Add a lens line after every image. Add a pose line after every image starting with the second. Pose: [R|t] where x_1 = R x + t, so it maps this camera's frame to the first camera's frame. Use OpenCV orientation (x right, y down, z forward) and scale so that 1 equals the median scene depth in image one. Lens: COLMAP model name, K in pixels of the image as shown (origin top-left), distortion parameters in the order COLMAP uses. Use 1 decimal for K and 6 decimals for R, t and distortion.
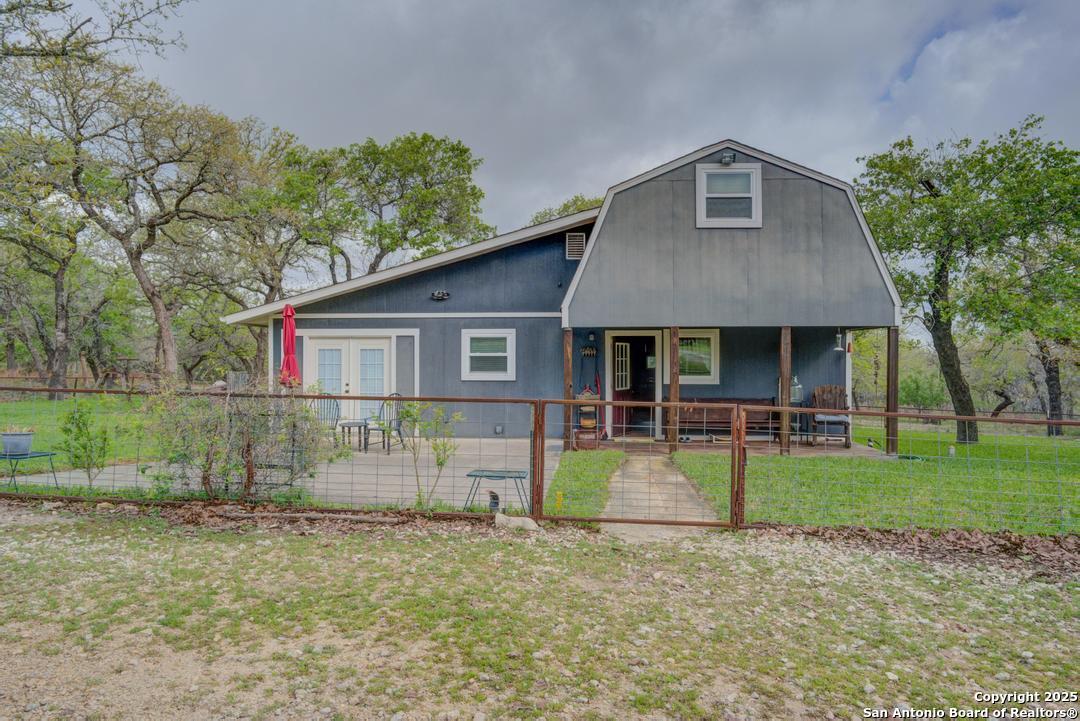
lens RADIAL K [[614.2, 0, 540.2], [0, 614.2, 356.1], [0, 0, 1]] dist [-0.046705, 0.012054]
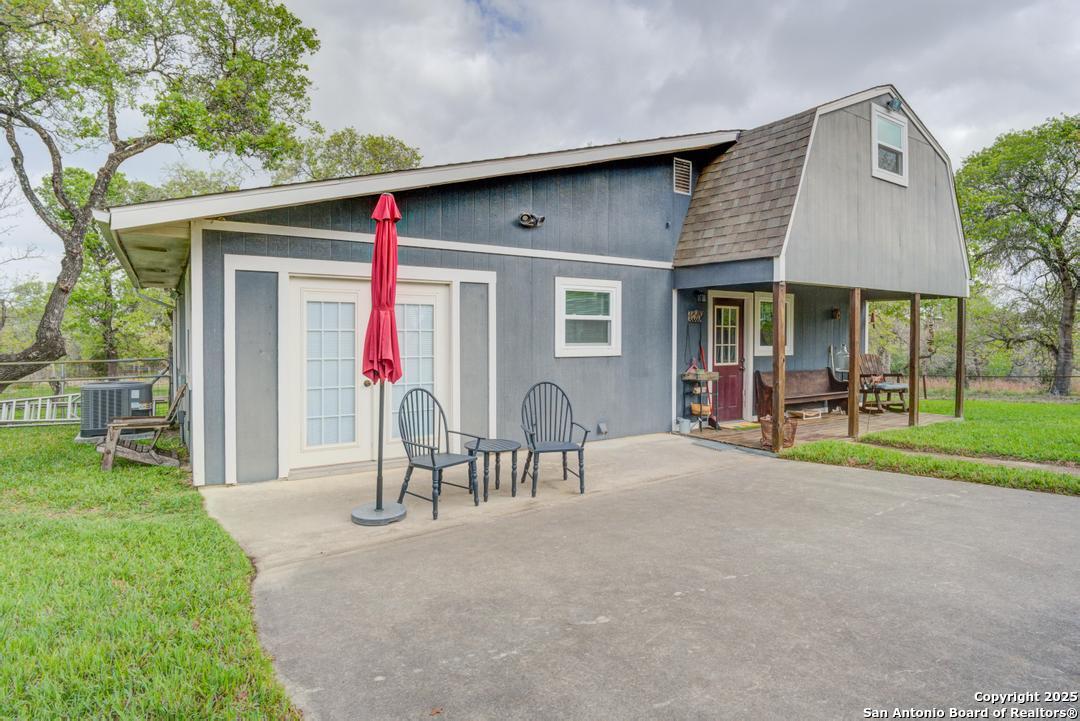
lens RADIAL K [[614.2, 0, 540.2], [0, 614.2, 356.1], [0, 0, 1]] dist [-0.046705, 0.012054]
pose [[0.777606, -0.020320, 0.628423, -0.543405], [-0.006185, 0.999182, 0.039962, 0.012800], [-0.628721, -0.034961, 0.776845, 0.513597]]
